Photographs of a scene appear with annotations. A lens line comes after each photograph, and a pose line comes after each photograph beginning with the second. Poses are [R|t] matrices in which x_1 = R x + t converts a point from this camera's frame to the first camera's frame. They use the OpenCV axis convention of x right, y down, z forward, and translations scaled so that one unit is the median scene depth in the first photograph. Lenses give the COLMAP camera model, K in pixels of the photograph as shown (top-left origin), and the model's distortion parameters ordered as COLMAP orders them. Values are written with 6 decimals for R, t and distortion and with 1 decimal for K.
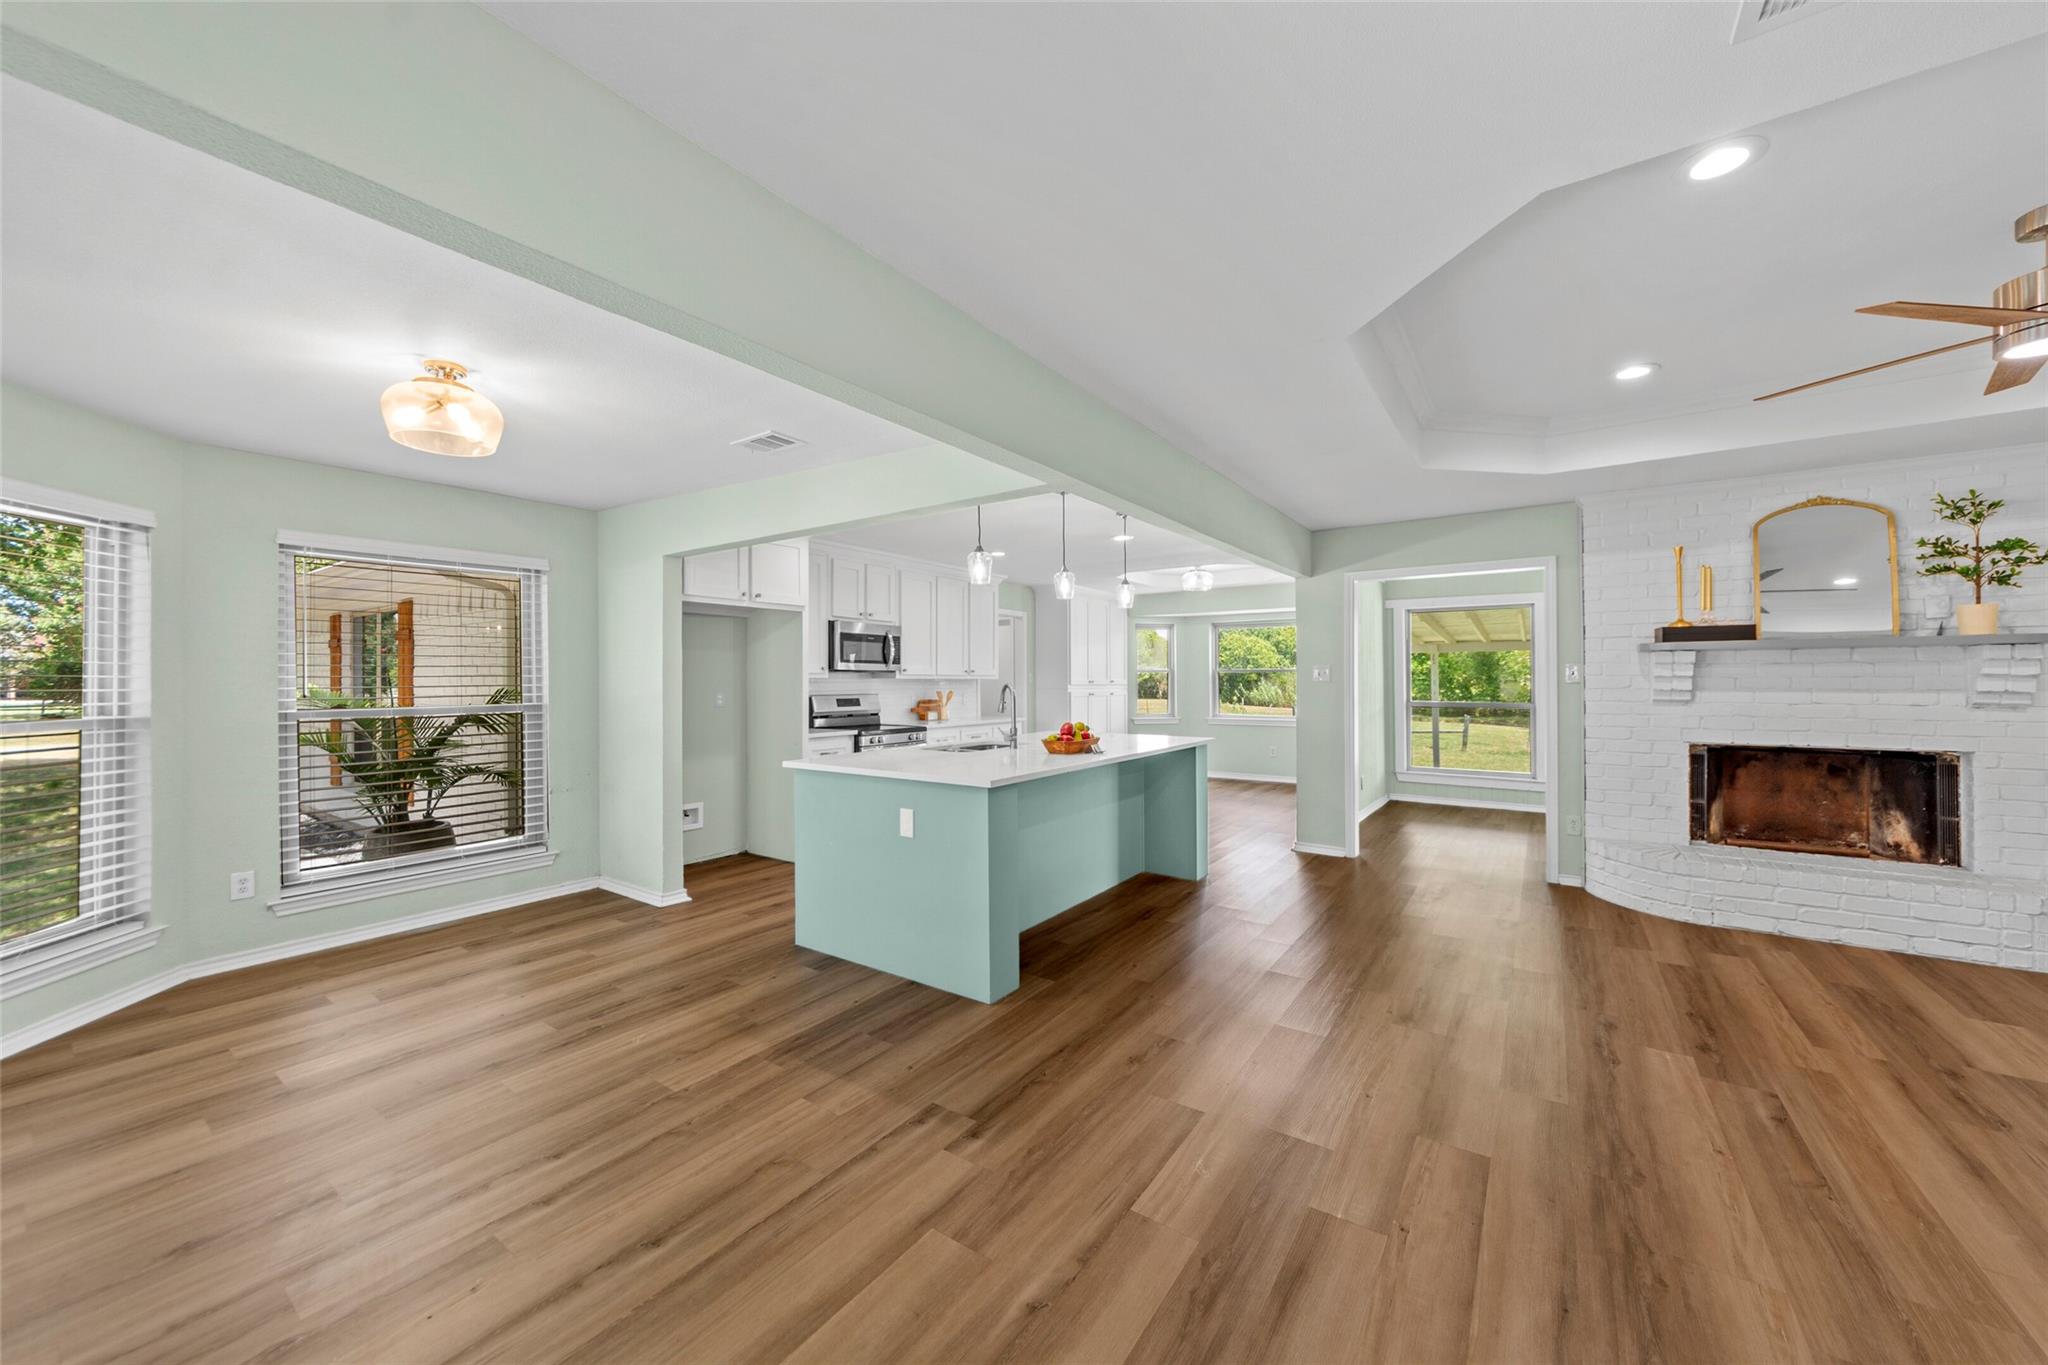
lens RADIAL K [[748.1, 0, 1024.0], [0, 748.1, 682.5], [0, 0, 1]] dist [-0.000232, 0.000166]
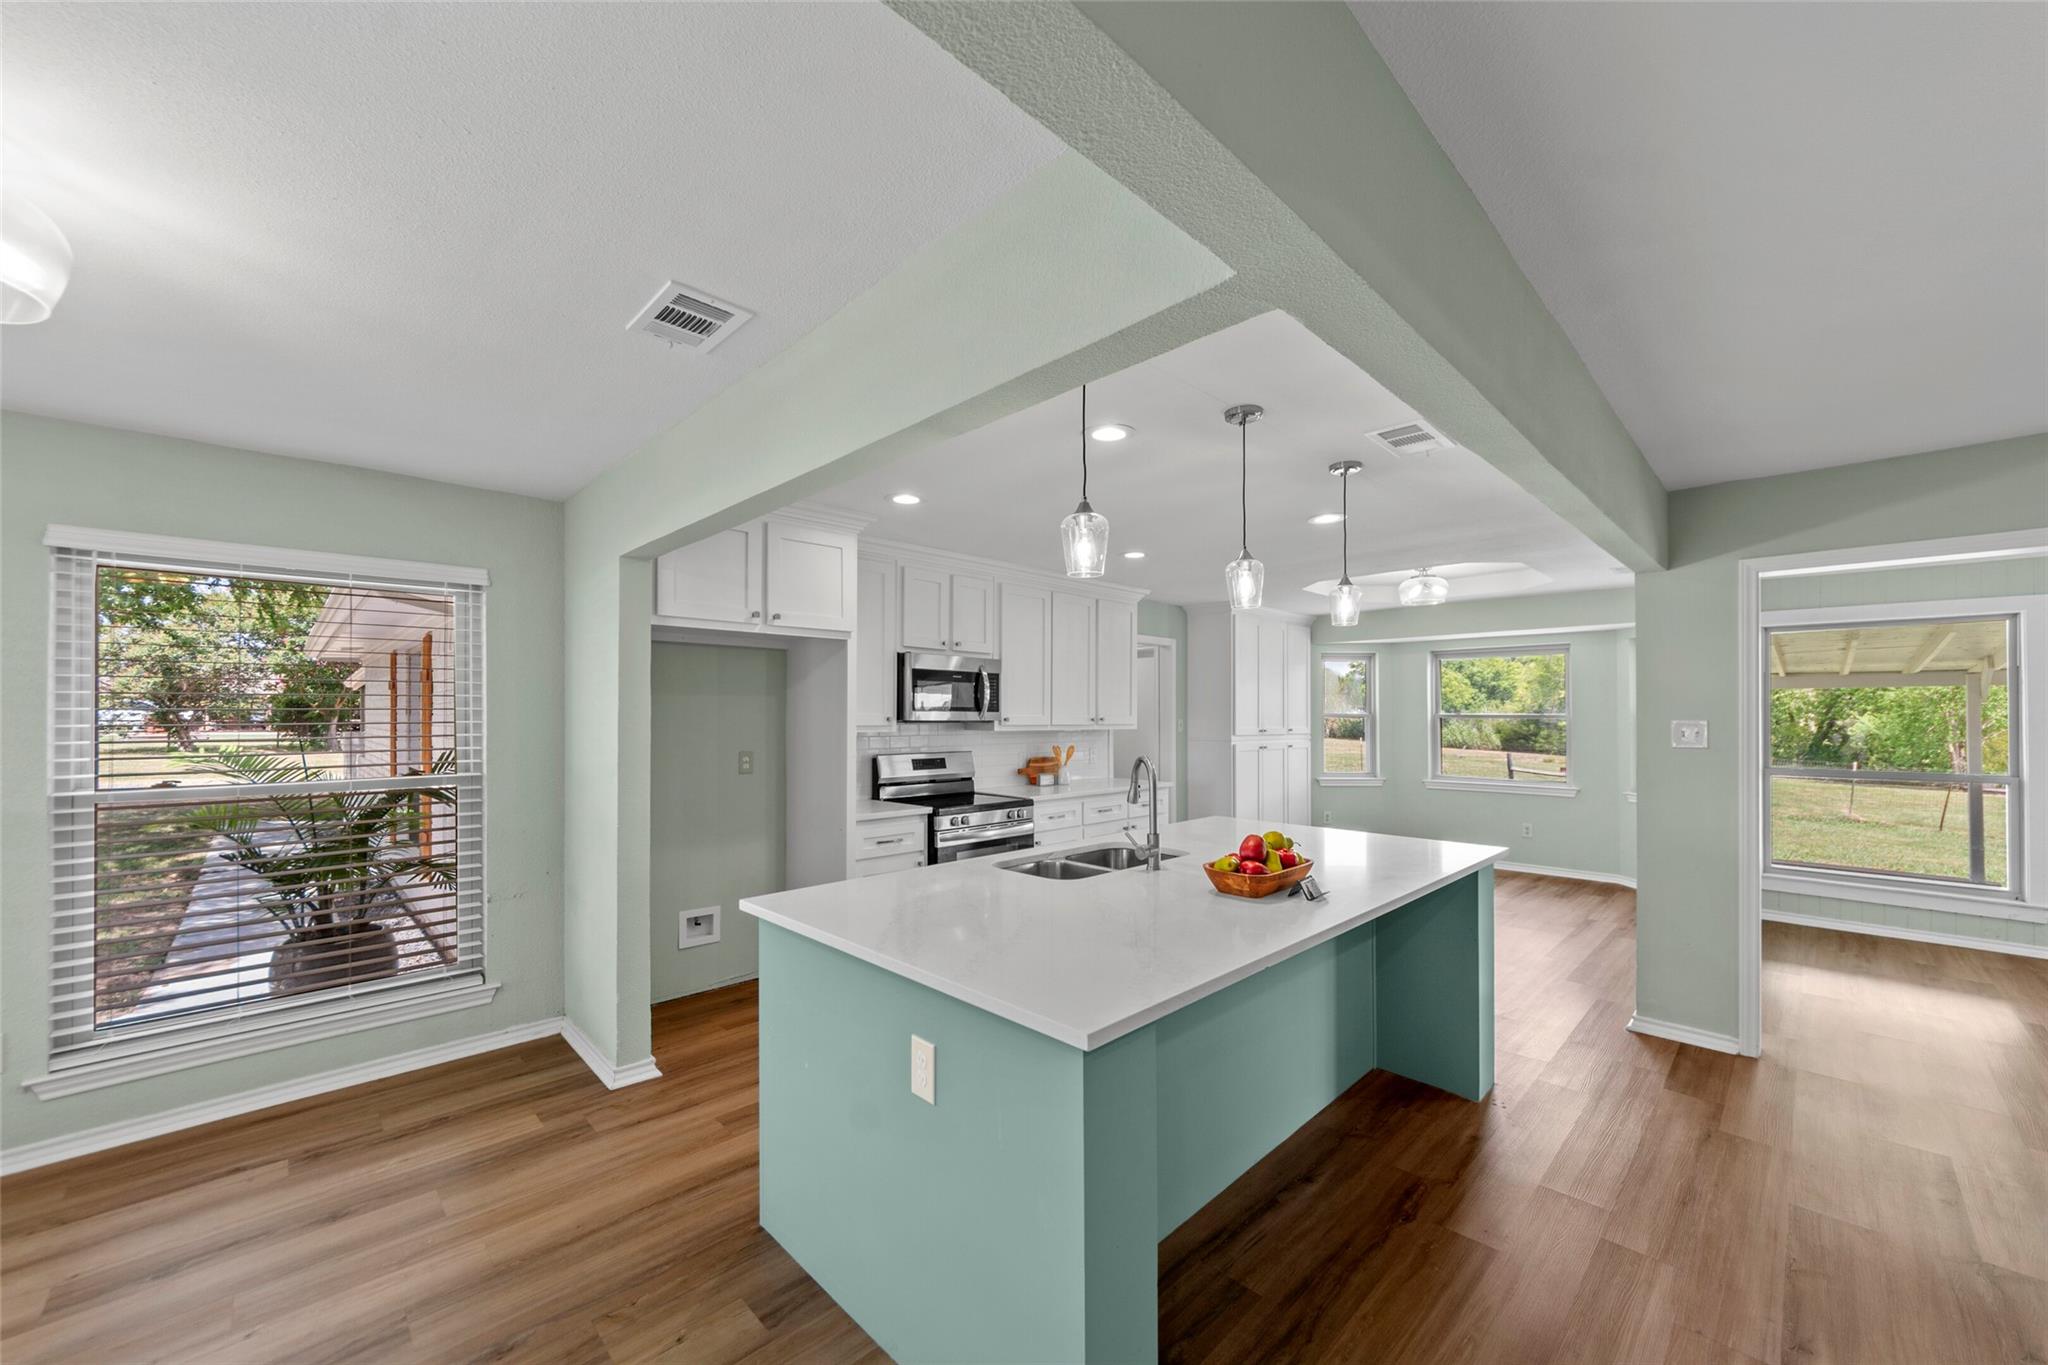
lens RADIAL K [[774.0, 0, 1035.9], [0, 774.0, 711.1], [0, 0, 1]] dist [-0.001102, 0.000831]
pose [[0.984839, 0.002661, -0.173448, 0.000345], [-0.003954, 0.999967, -0.007108, -0.028746], [0.173424, 0.007686, 0.984817, 0.381844]]
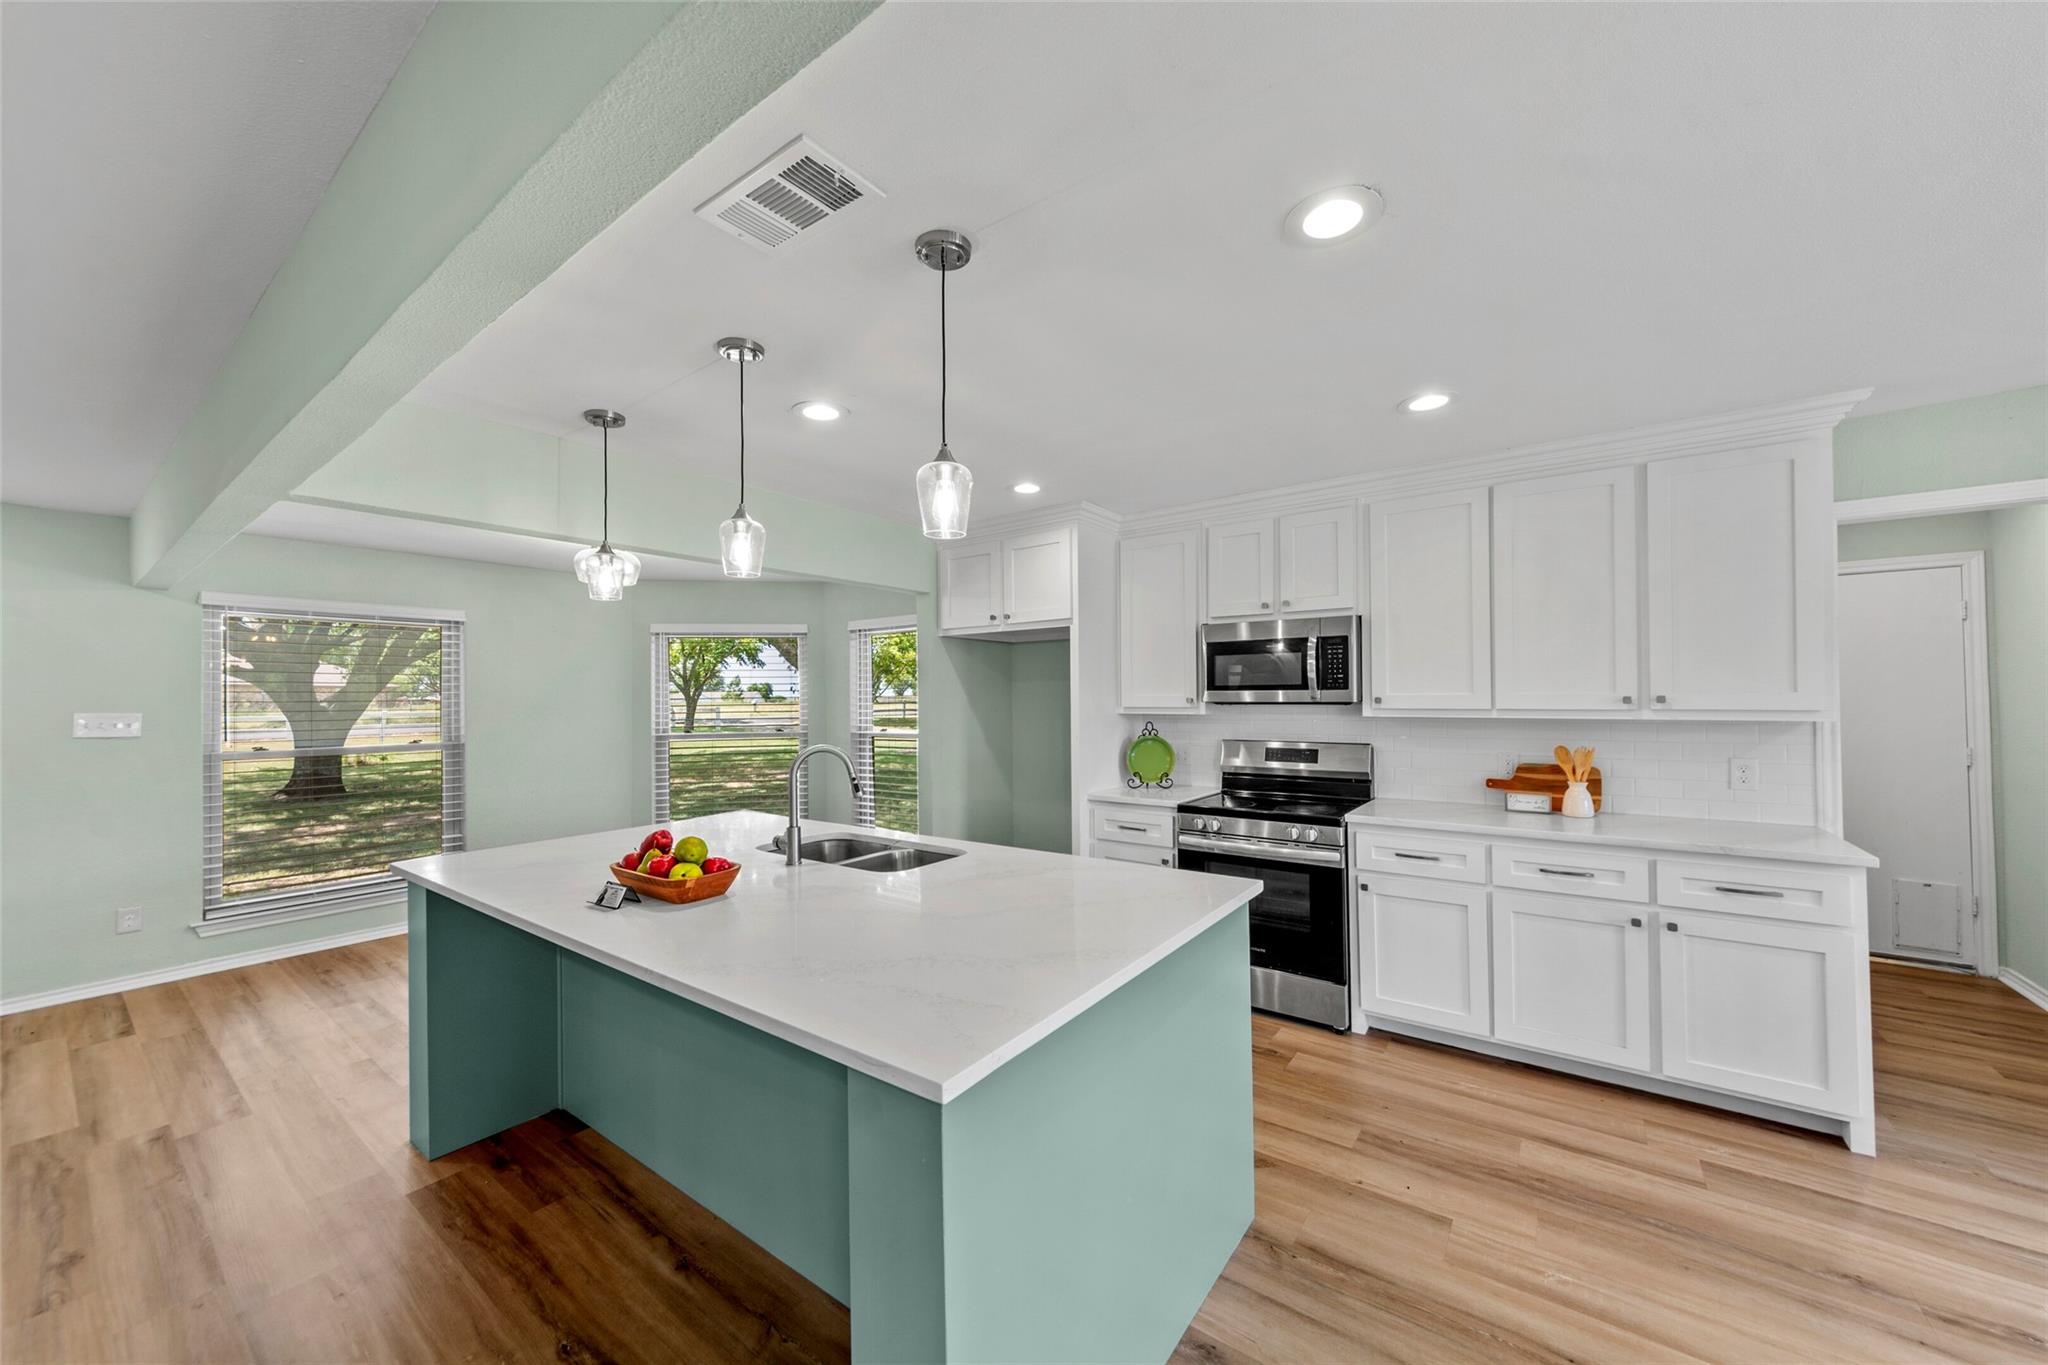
lens RADIAL K [[748.1, 0, 1024.0], [0, 748.1, 682.5], [0, 0, 1]] dist [-0.000232, 0.000166]
pose [[-0.024225, -0.014698, -0.999598, 0.511650], [0.007619, 0.999860, -0.014886, -0.033796], [0.999678, -0.007976, -0.024109, 1.139946]]
